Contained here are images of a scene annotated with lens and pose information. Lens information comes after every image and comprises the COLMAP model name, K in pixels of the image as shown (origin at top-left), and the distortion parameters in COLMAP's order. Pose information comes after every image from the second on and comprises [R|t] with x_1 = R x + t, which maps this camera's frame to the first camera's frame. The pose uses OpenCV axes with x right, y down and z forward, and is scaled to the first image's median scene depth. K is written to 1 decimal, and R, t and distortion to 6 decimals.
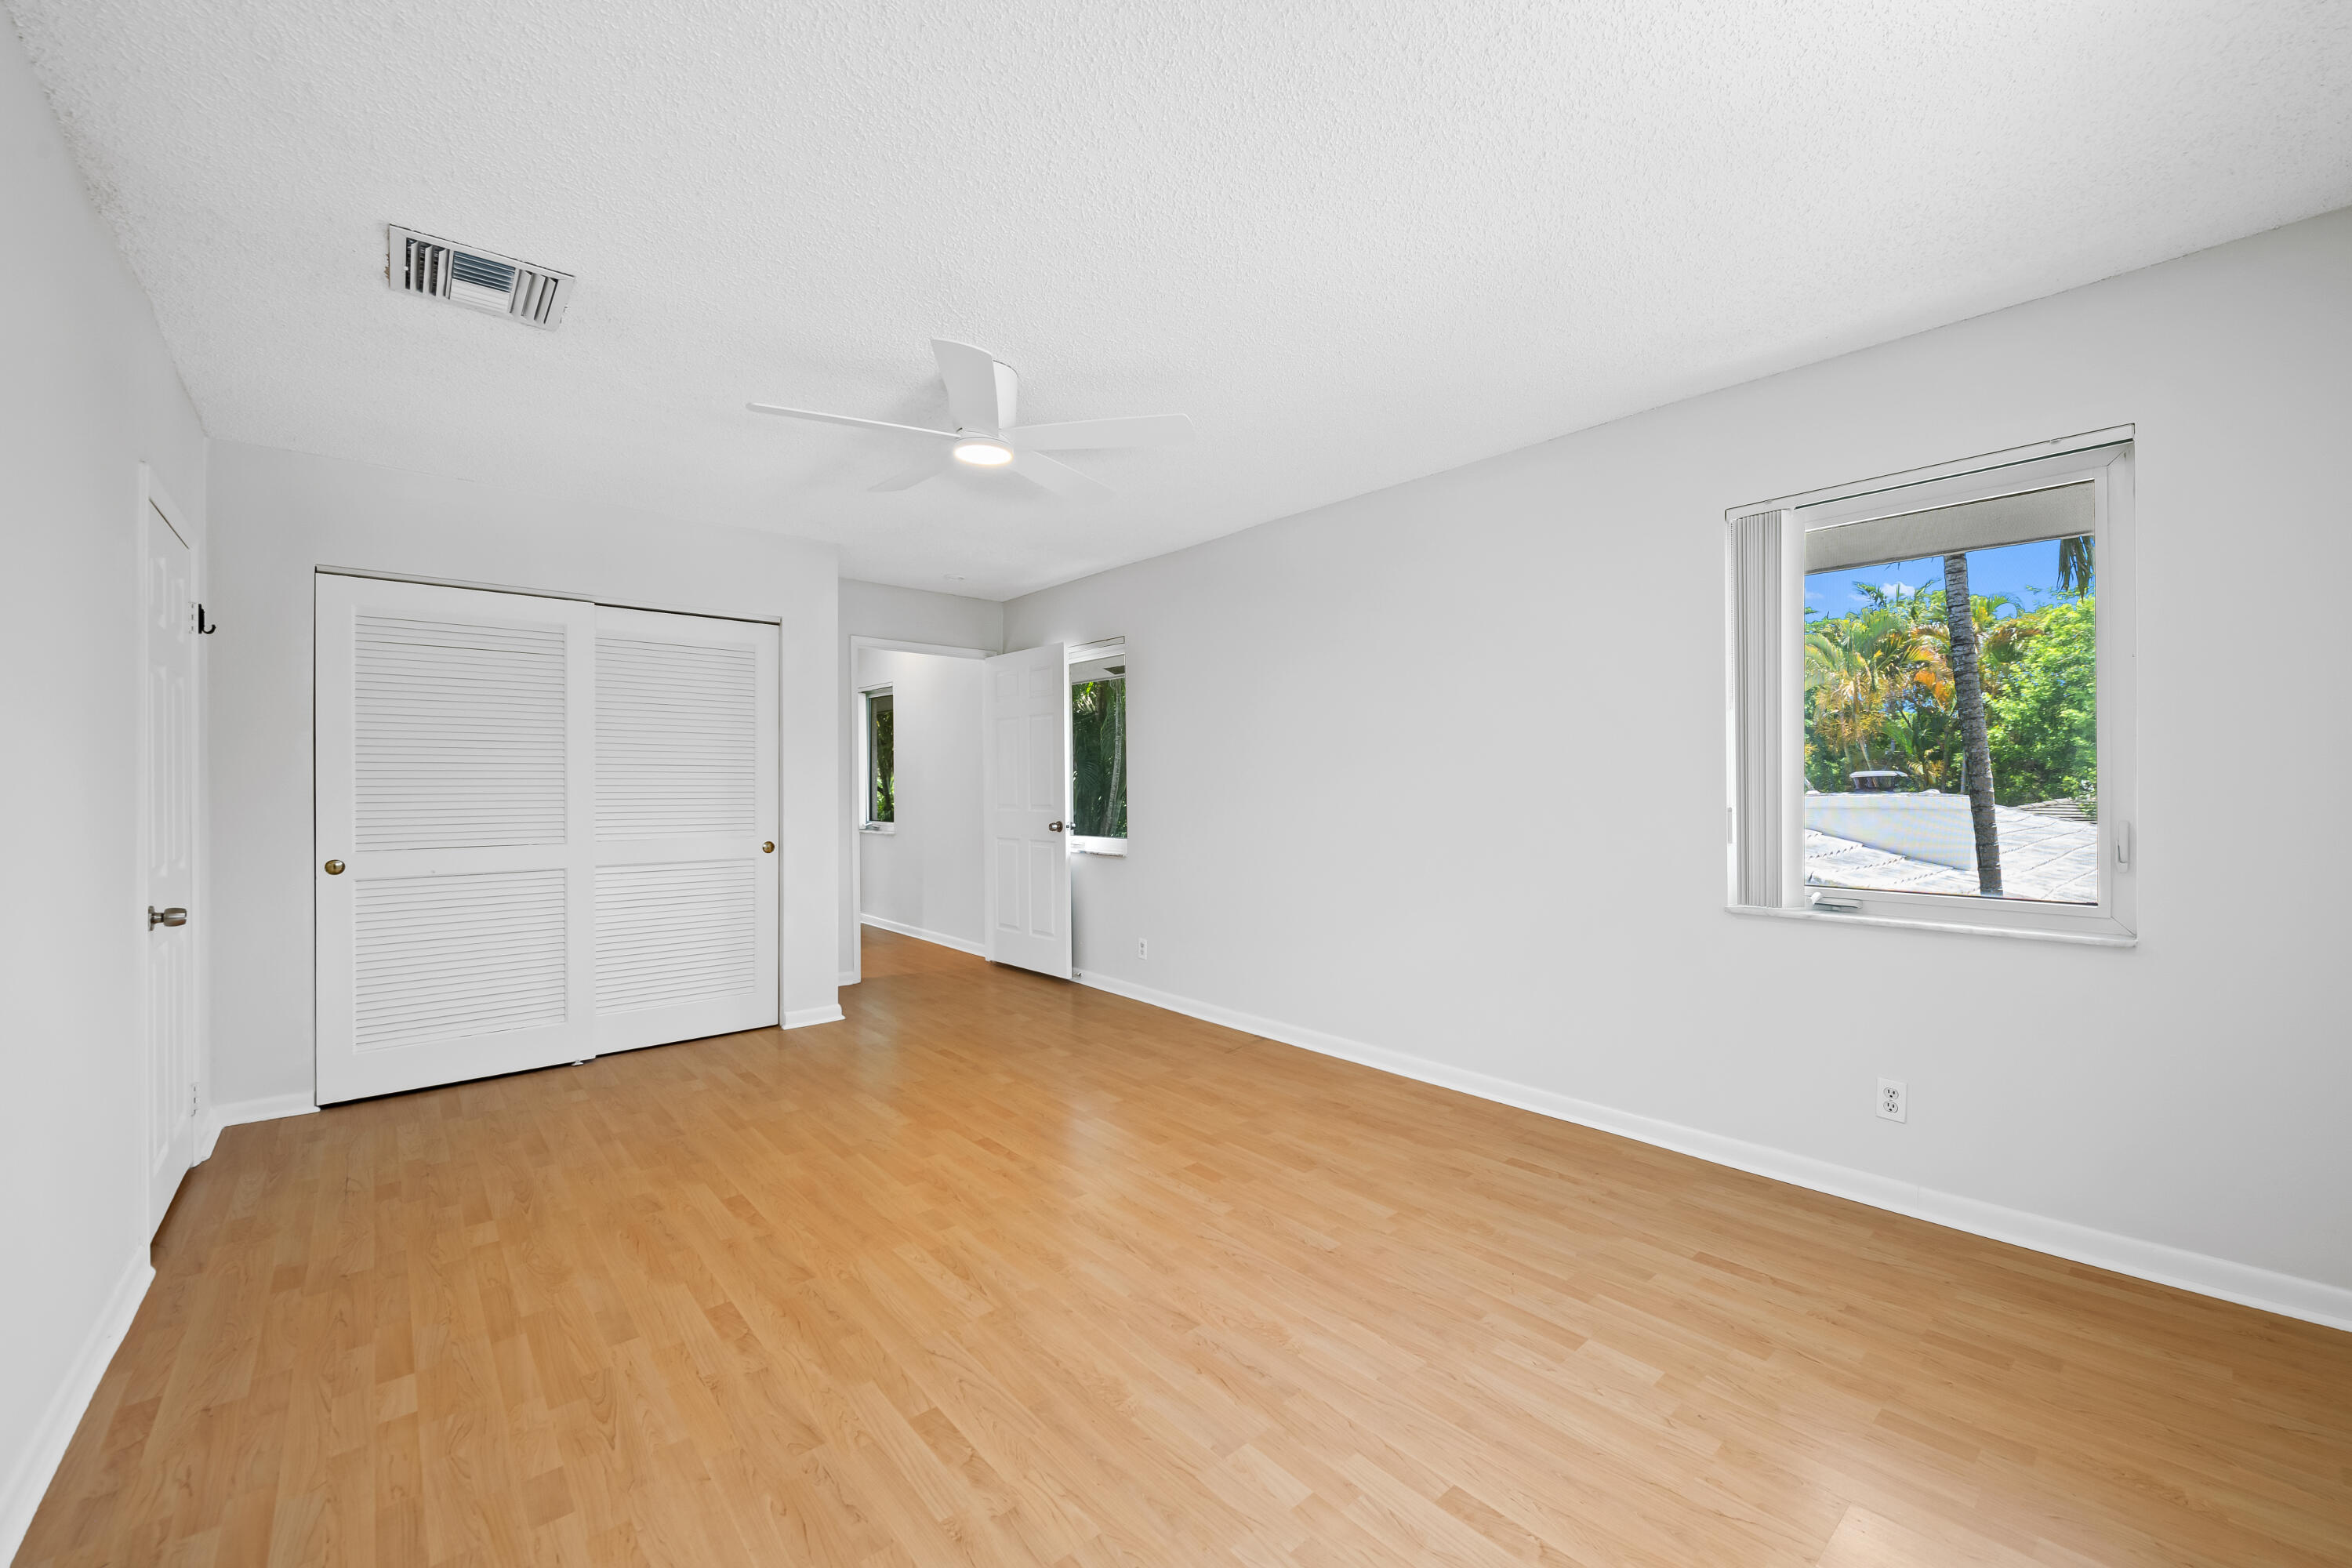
lens RADIAL K [[931.1, 0, 1176.1], [0, 931.1, 787.6], [0, 0, 1]] dist [0.001344, -0.001984]
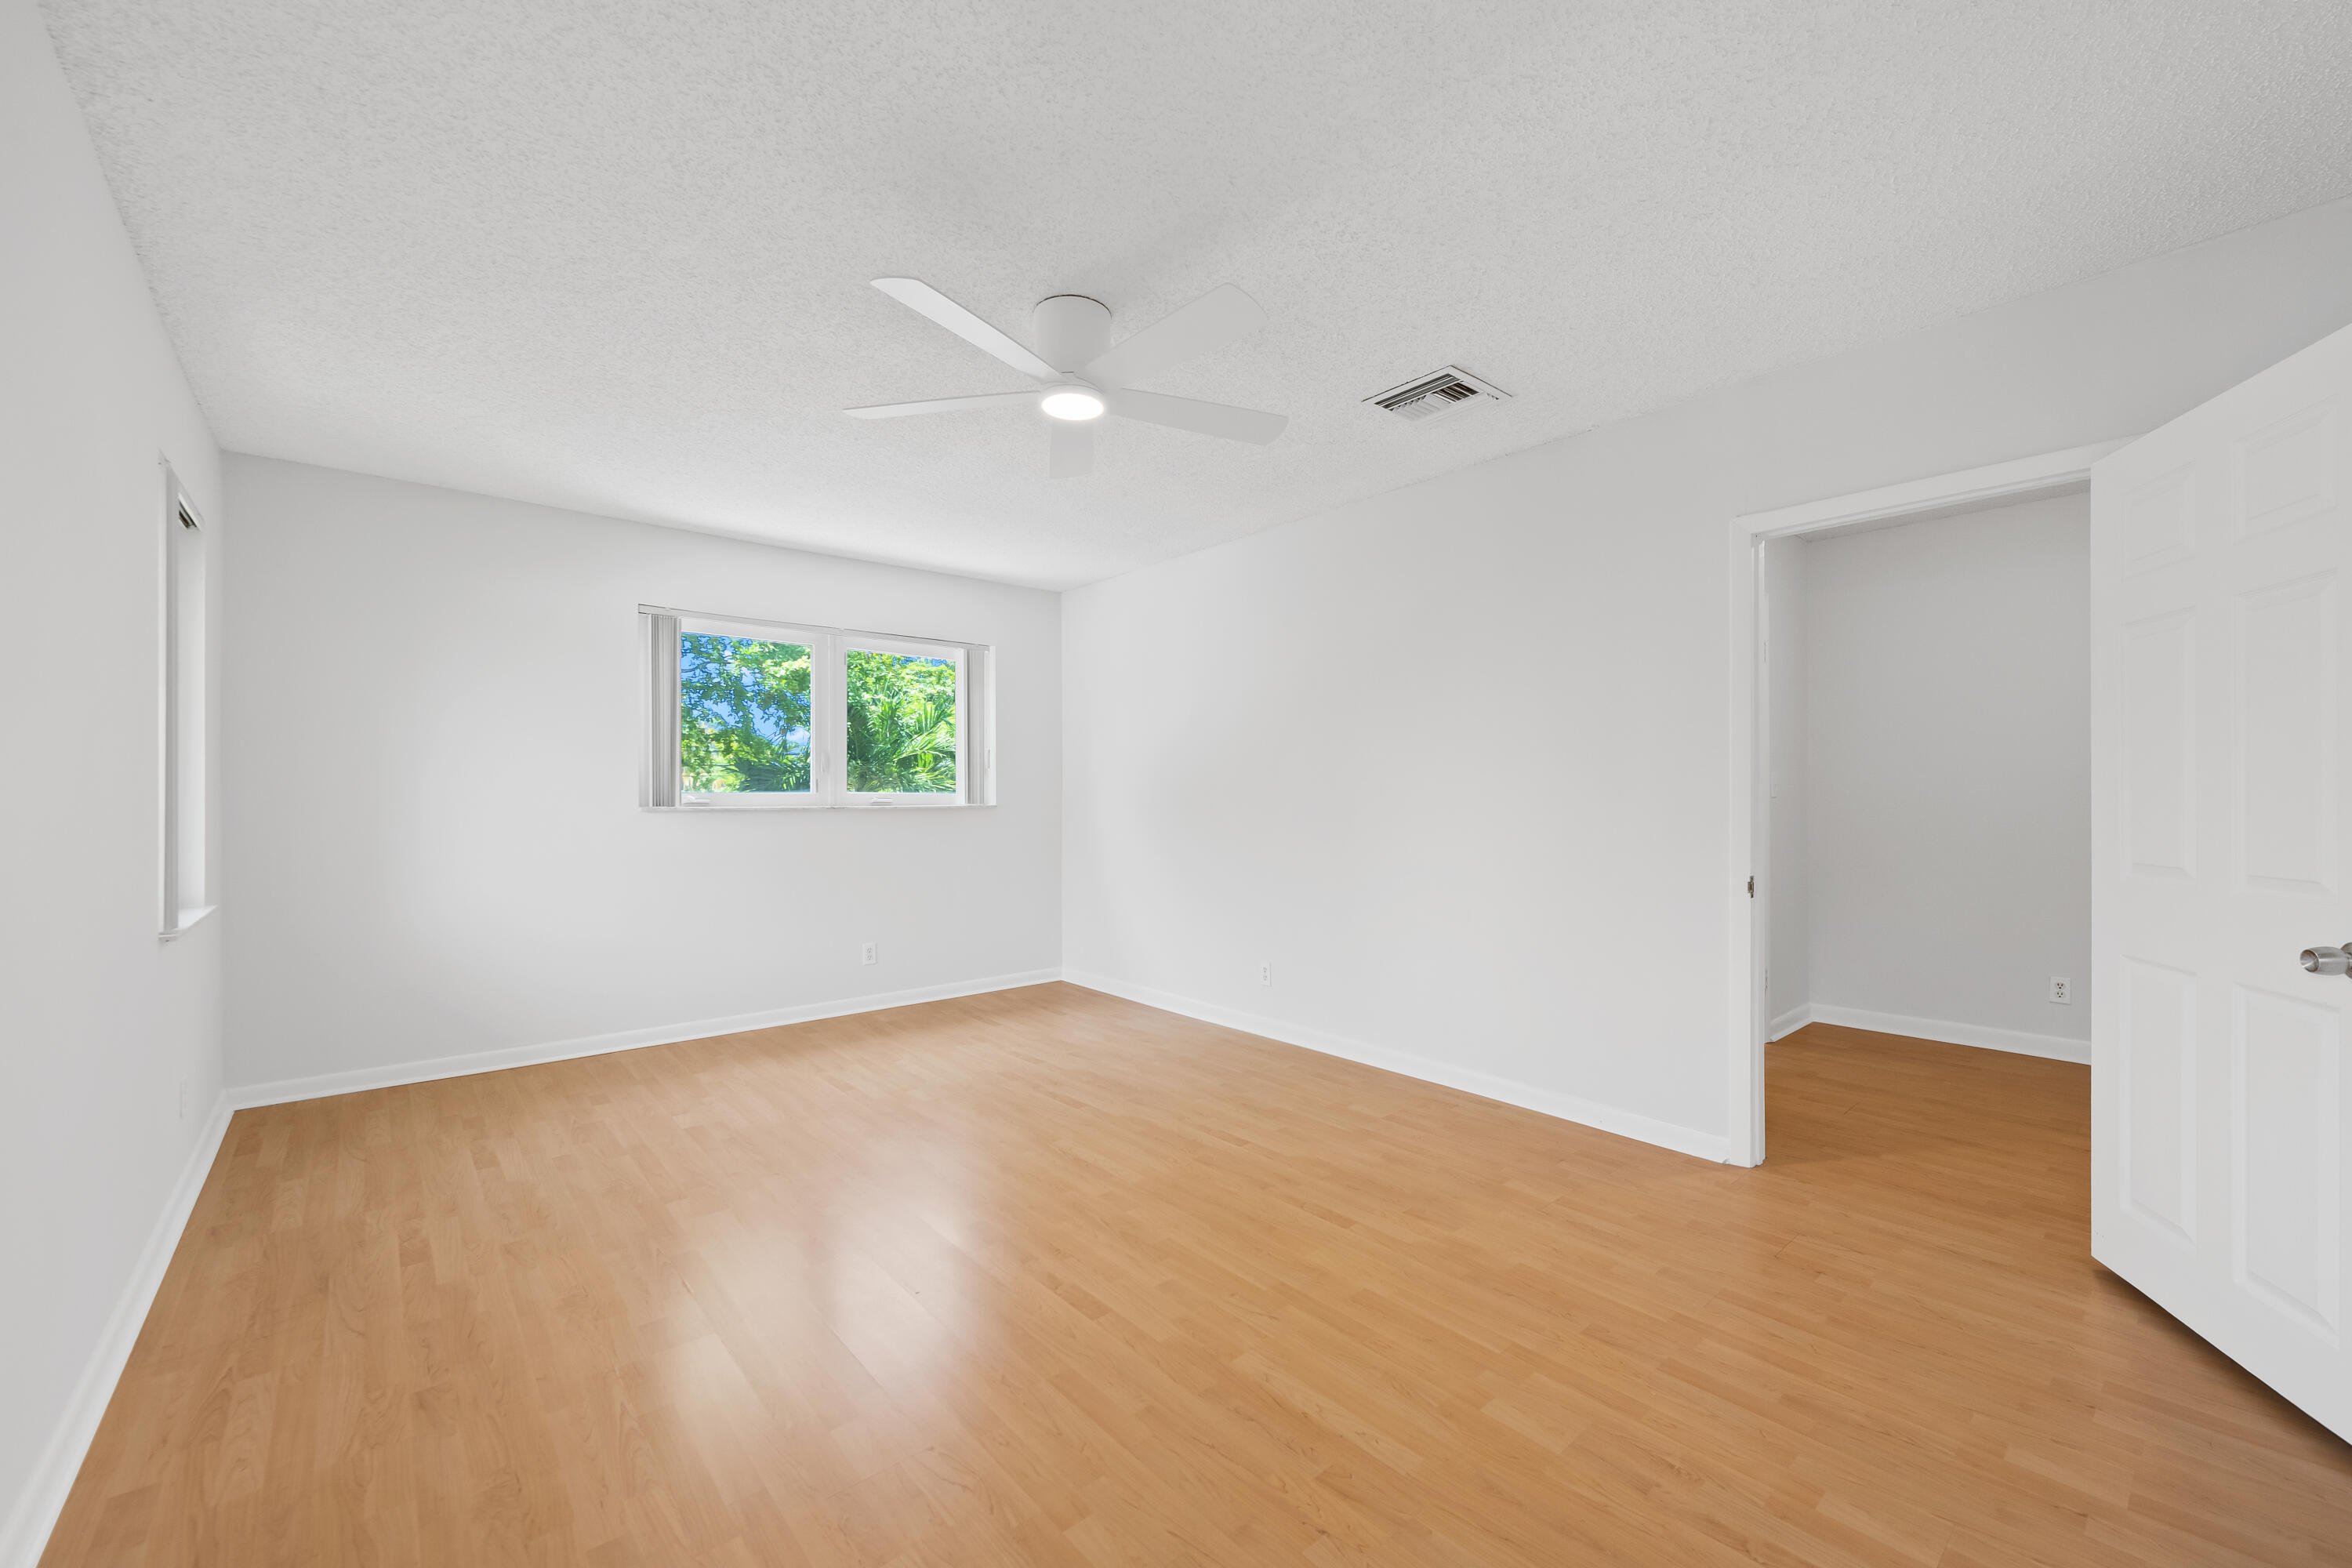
lens RADIAL K [[931.1, 0, 1176.2], [0, 931.1, 788.5], [0, 0, 1]] dist [0.001344, -0.001984]
pose [[-0.999958, 0.009144, -0.000805, -0.320460], [0.009148, 0.999945, -0.005059, 0.012919], [0.000758, -0.005067, -0.999987, 2.005422]]
